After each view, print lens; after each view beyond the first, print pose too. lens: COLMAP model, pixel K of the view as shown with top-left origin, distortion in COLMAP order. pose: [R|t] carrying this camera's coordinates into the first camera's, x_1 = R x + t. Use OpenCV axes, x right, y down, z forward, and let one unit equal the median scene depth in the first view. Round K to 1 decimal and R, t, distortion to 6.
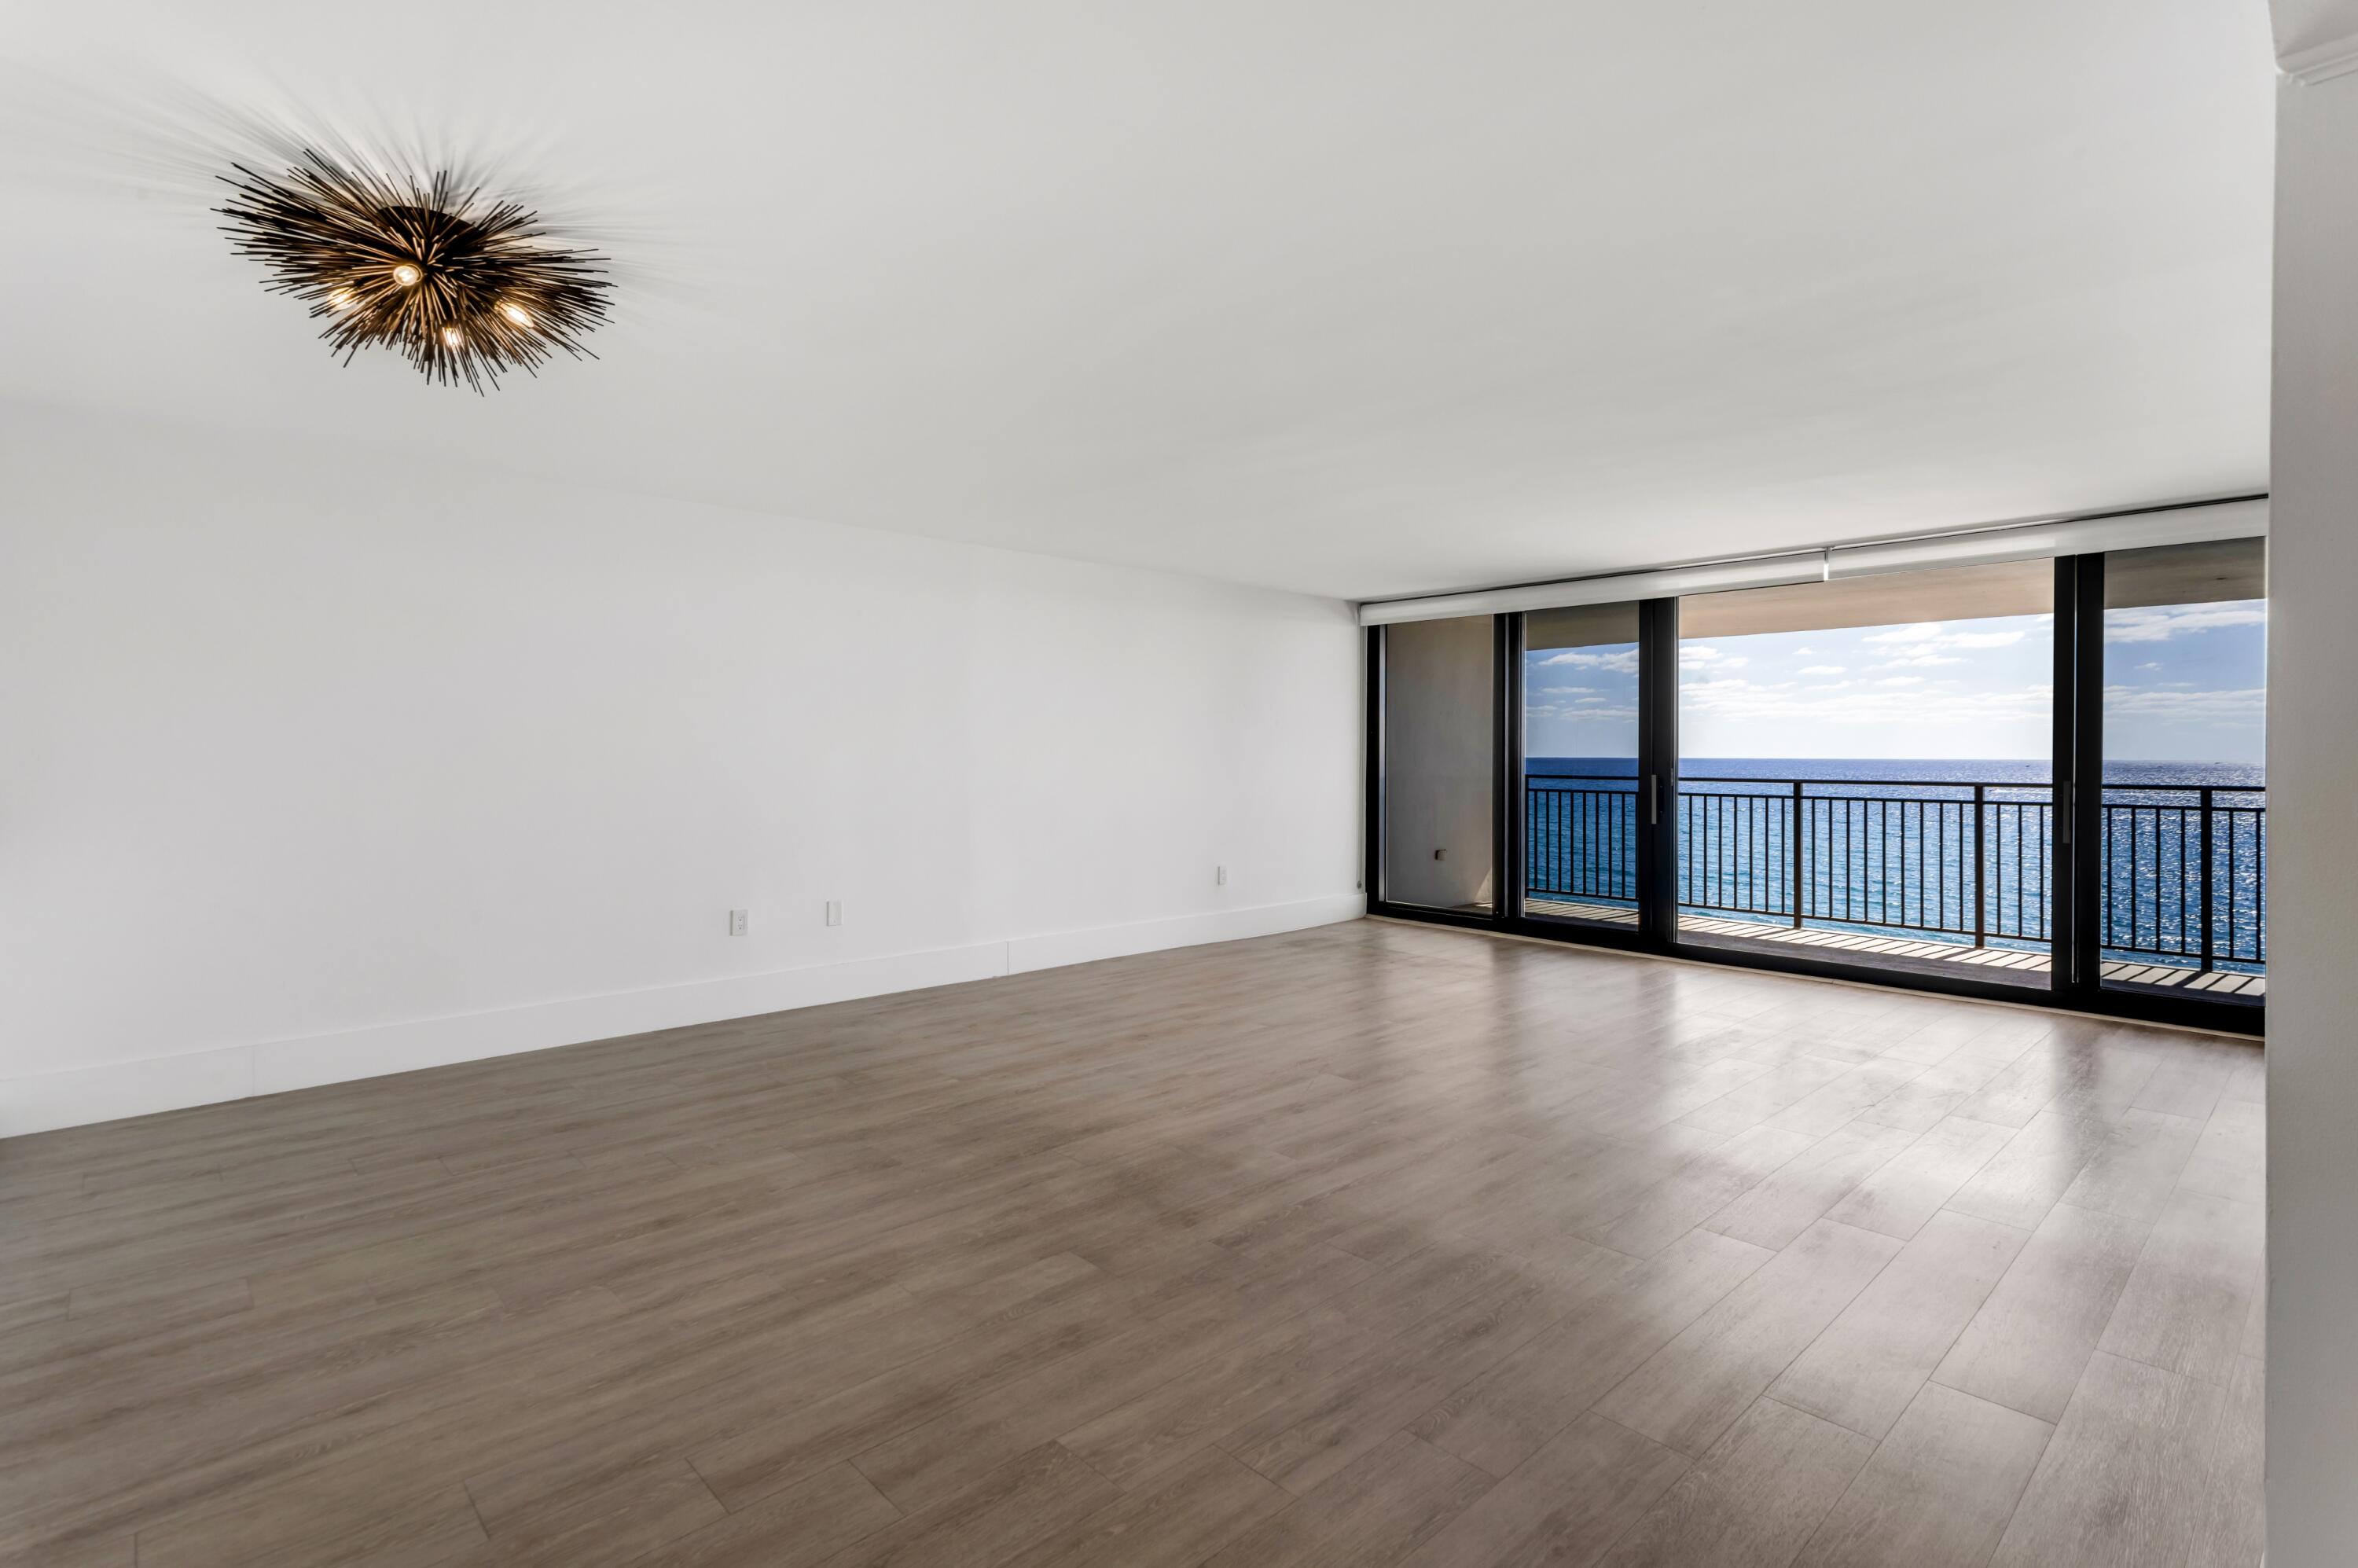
lens RADIAL K [[1134.7, 0, 1169.9], [0, 1134.7, 757.5], [0, 0, 1]] dist [0.008375, 0.001280]
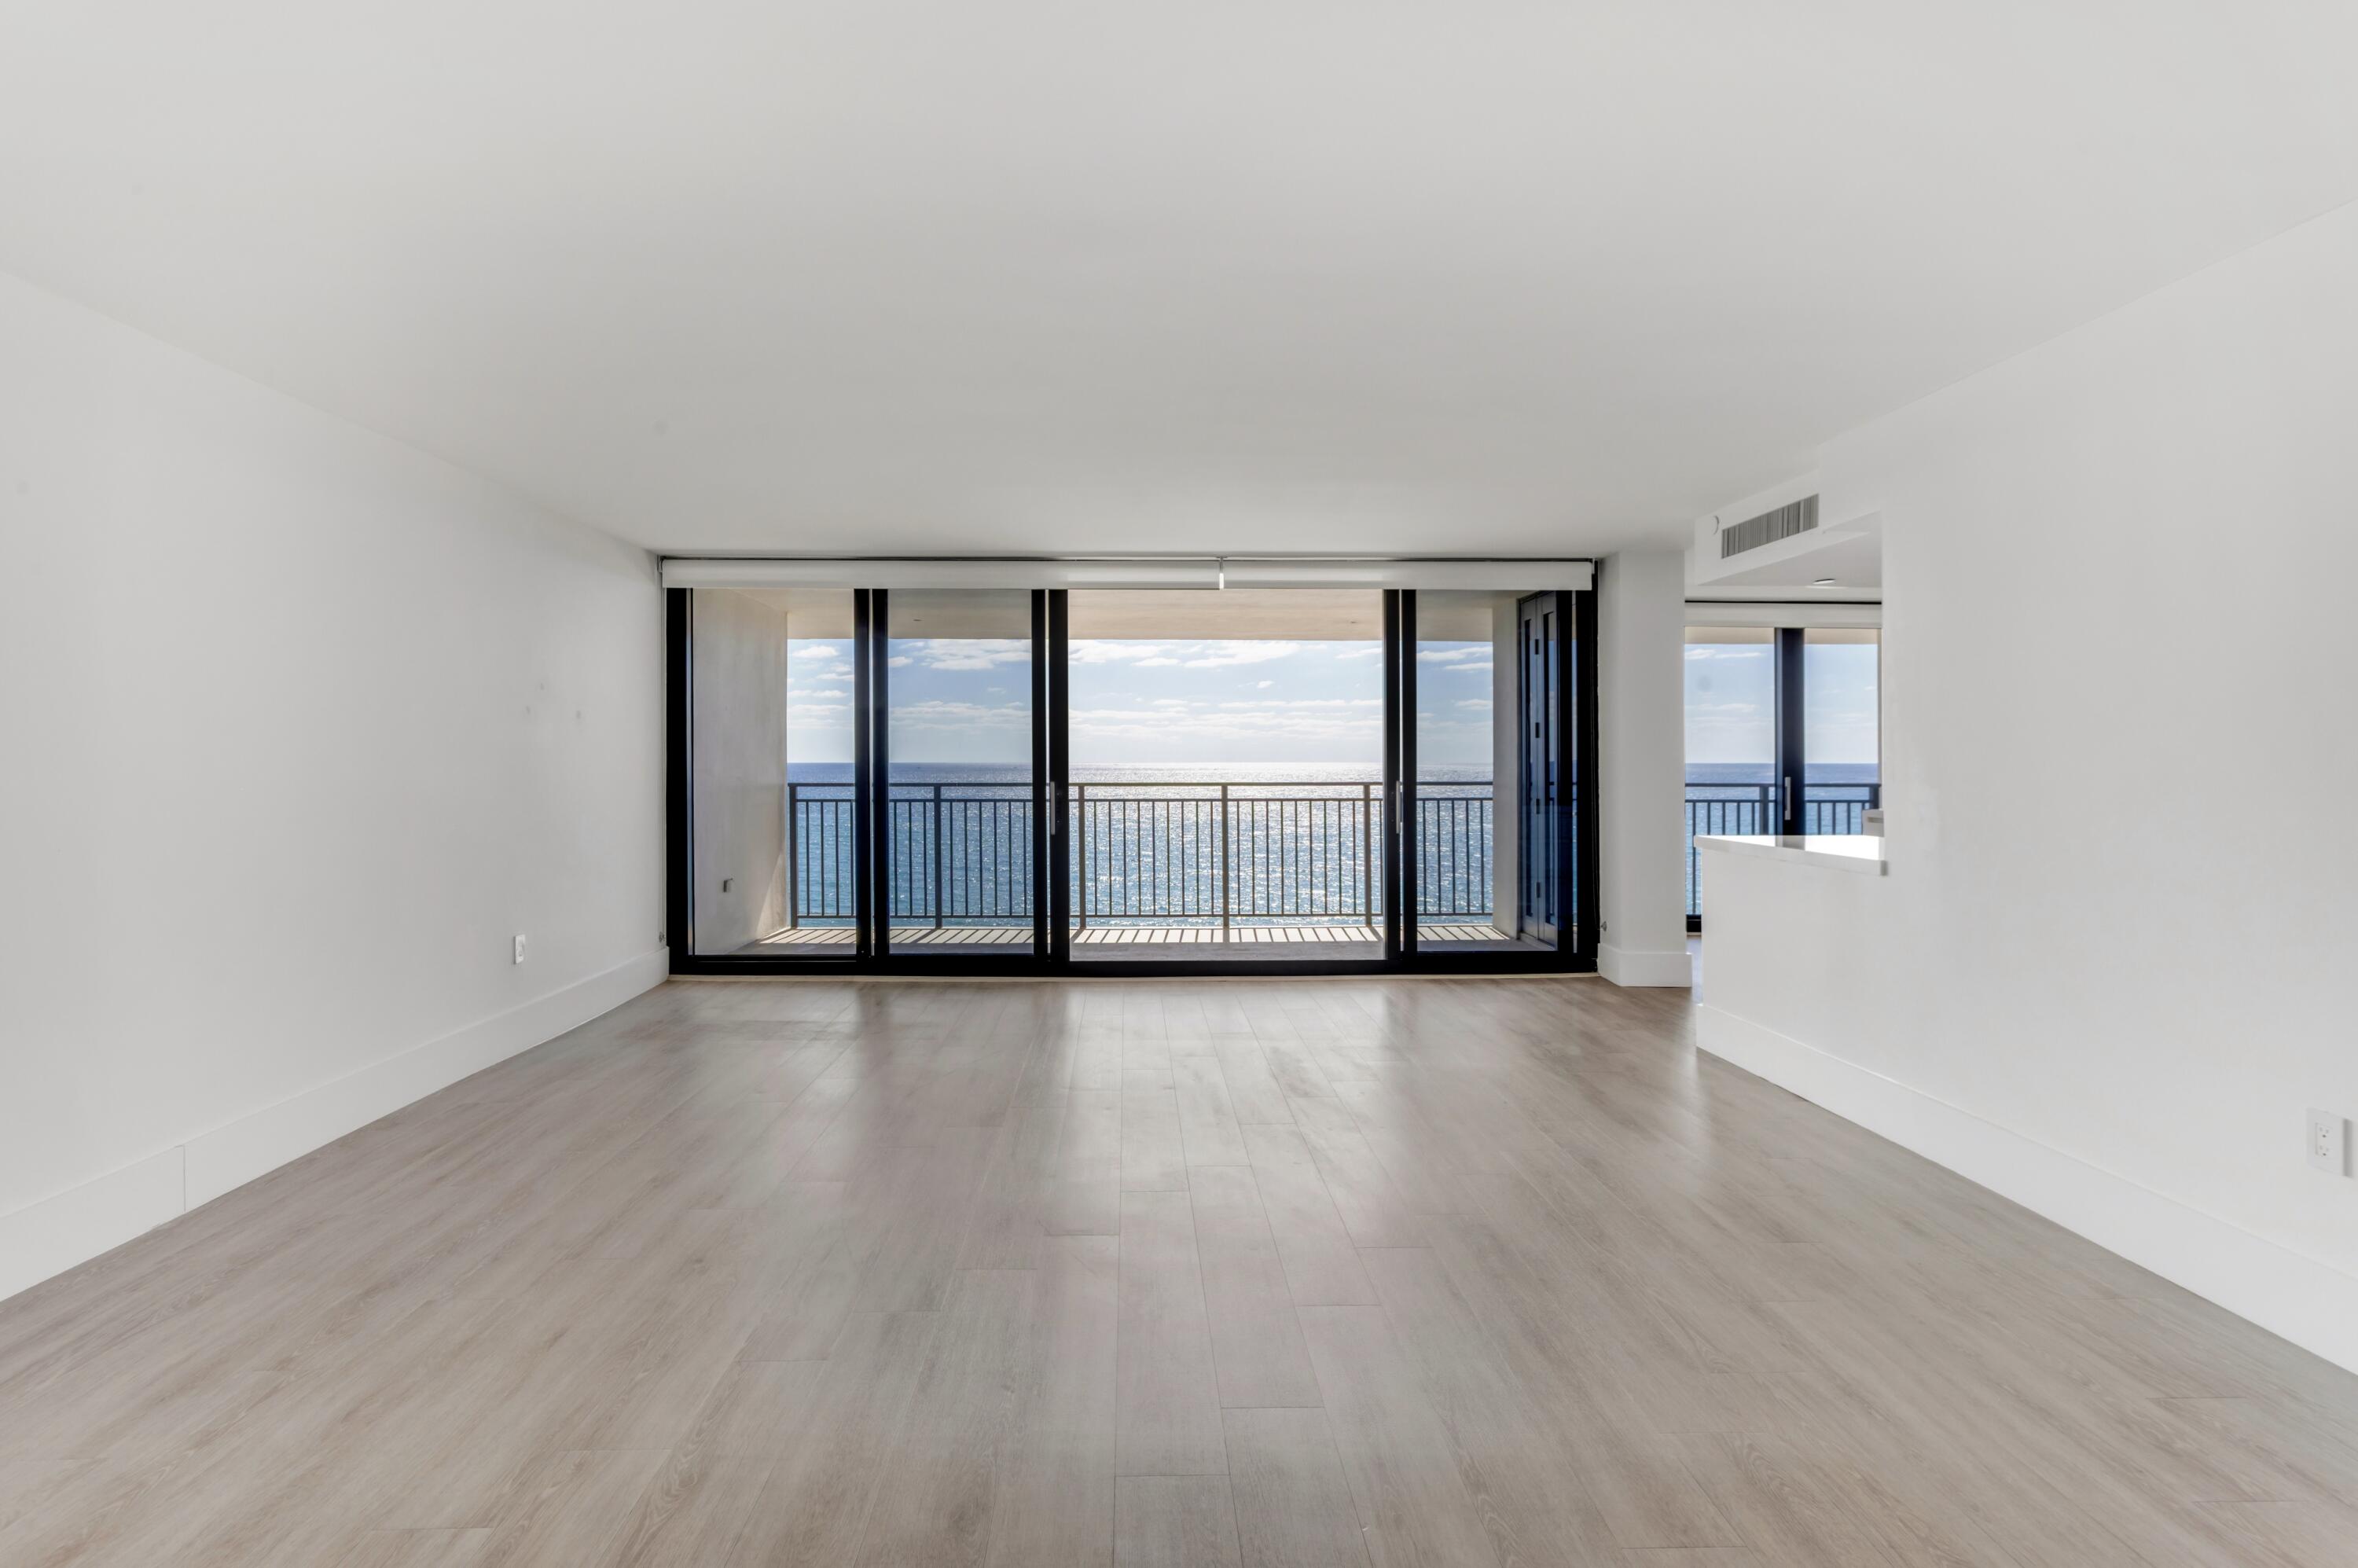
lens RADIAL K [[1134.7, 0, 1169.9], [0, 1134.7, 757.5], [0, 0, 1]] dist [0.008375, 0.001280]
pose [[0.669589, -0.001821, 0.742730, -0.396239], [0.005707, 0.999980, -0.002694, -0.000718], [-0.742710, 0.006043, 0.669586, 0.626778]]
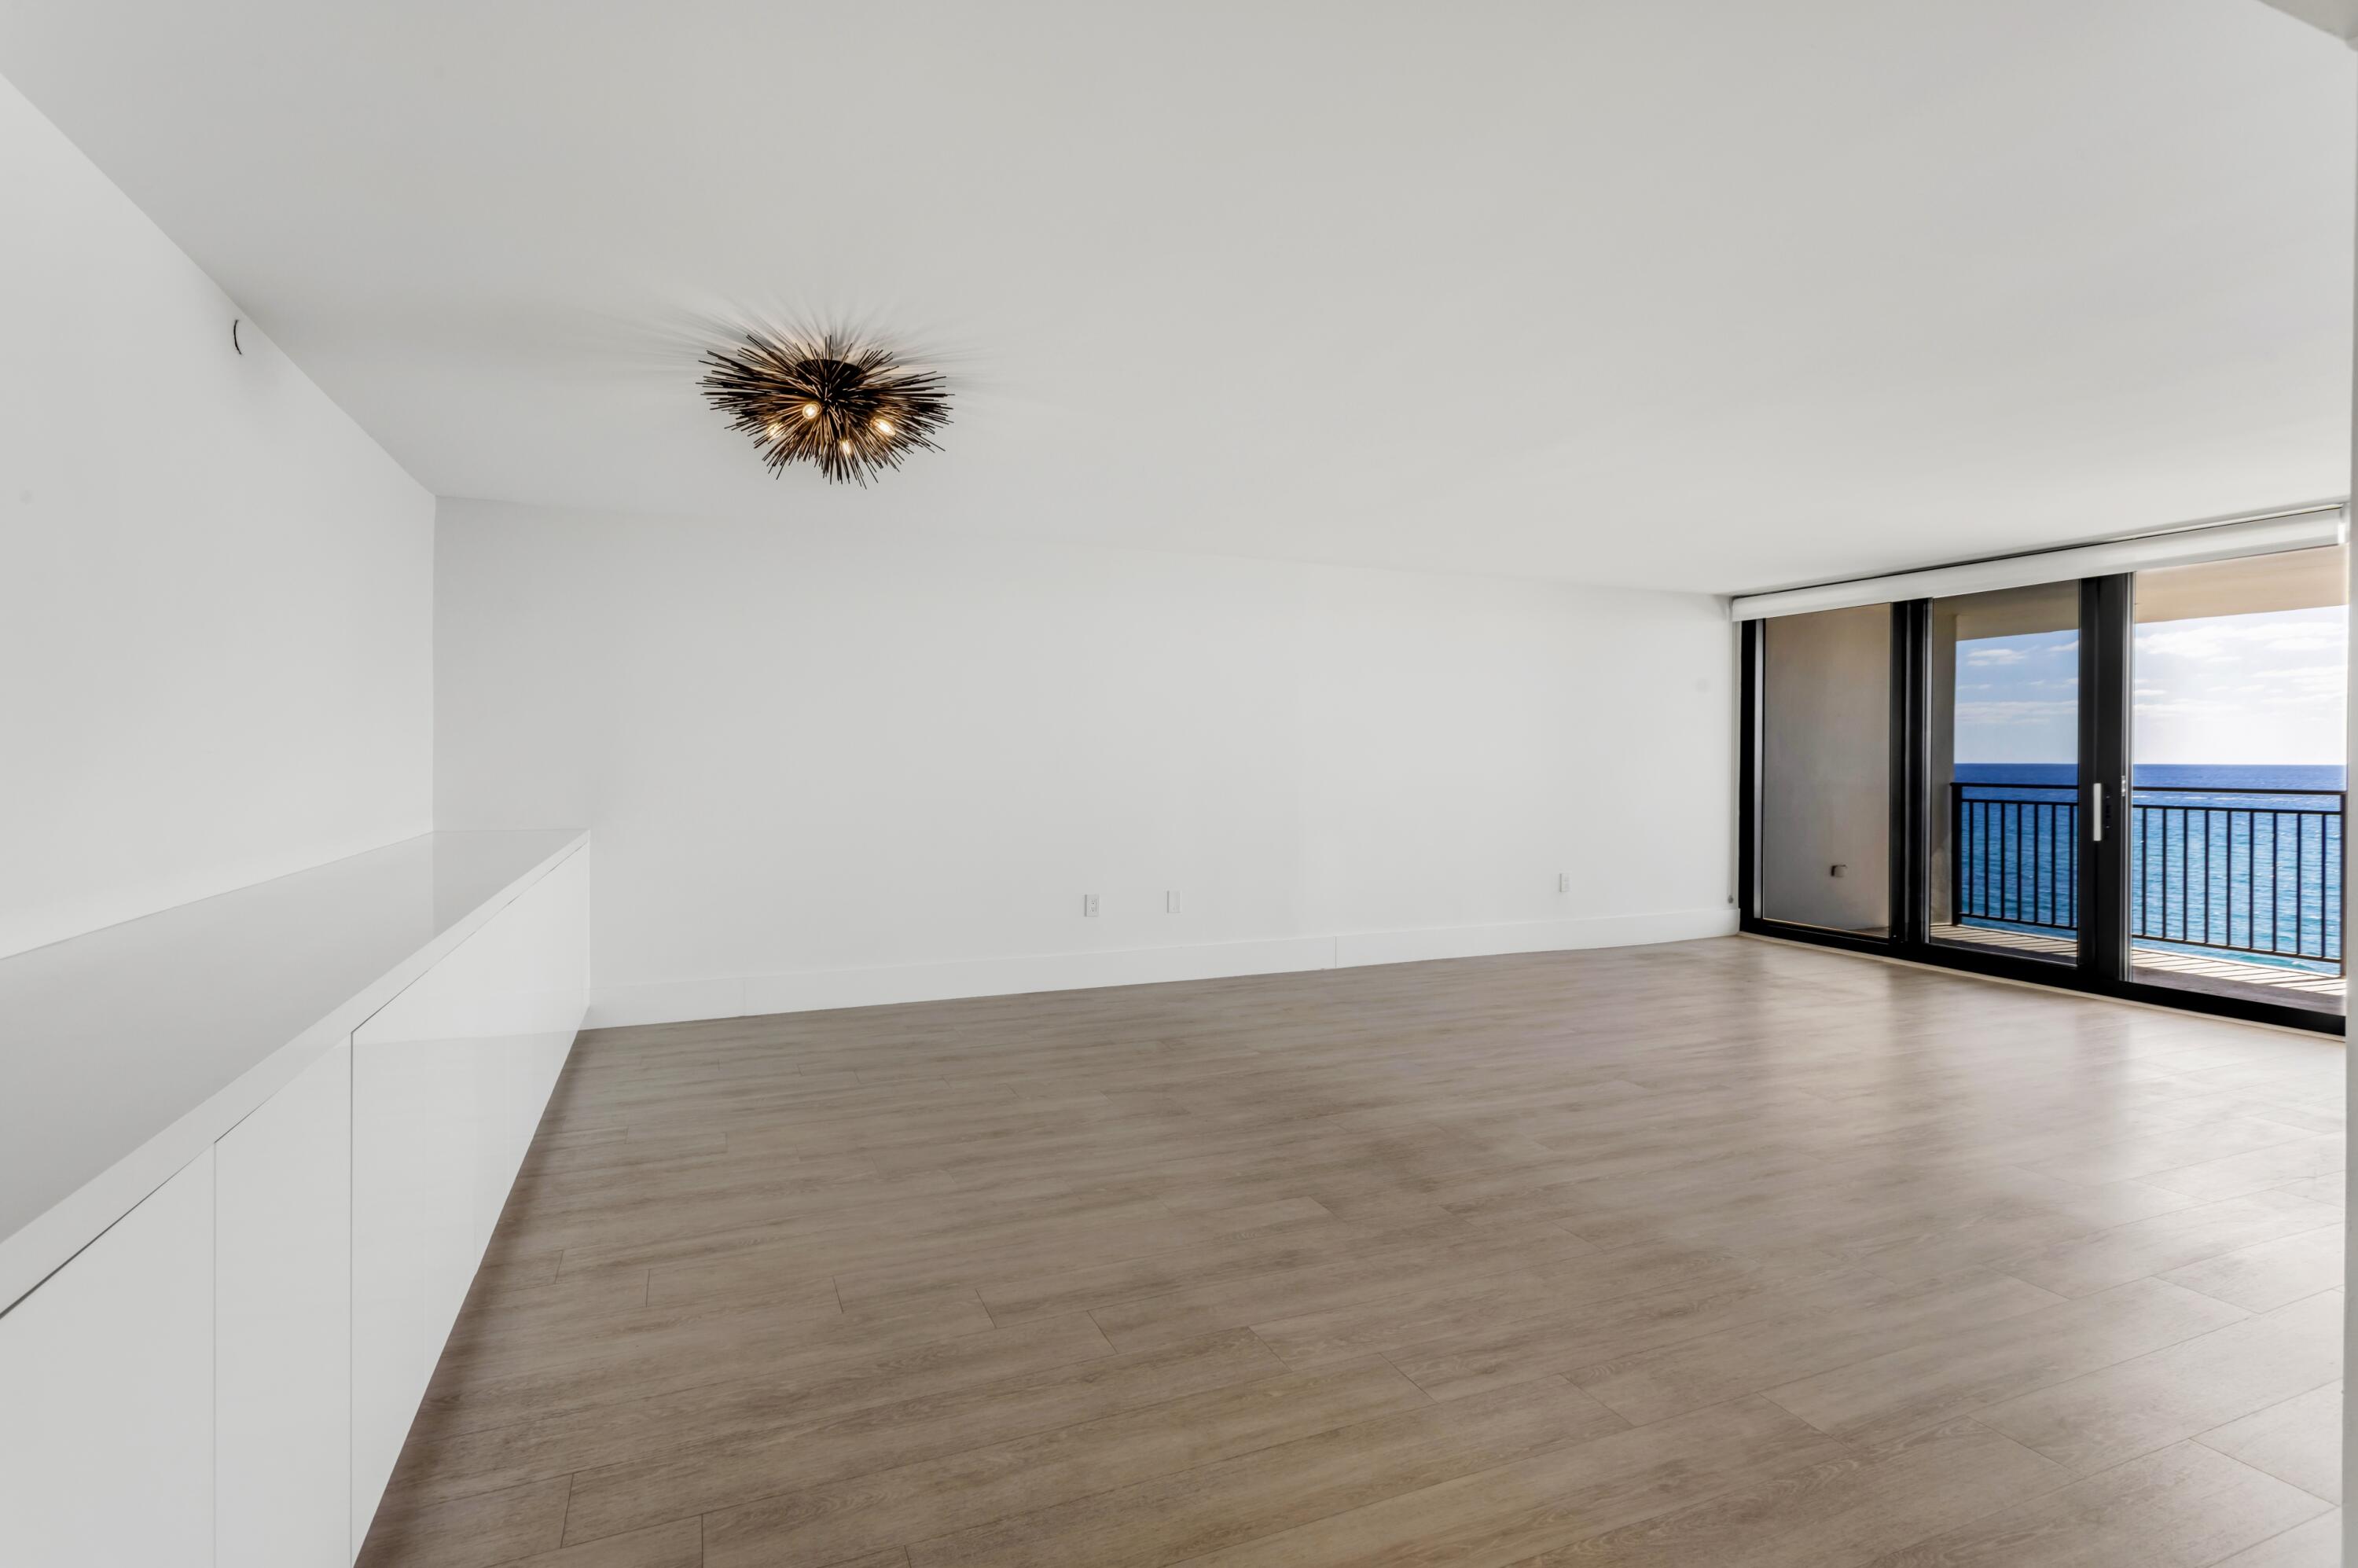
lens RADIAL K [[1157.4, 0, 1175.9], [0, 1157.4, 767.4], [0, 0, 1]] dist [0.001640, 0.001146]
pose [[0.938958, 0.001325, -0.344029, 0.154417], [-0.000218, 0.999995, 0.003256, 0.001680], [0.344031, -0.002982, 0.938954, -0.109753]]
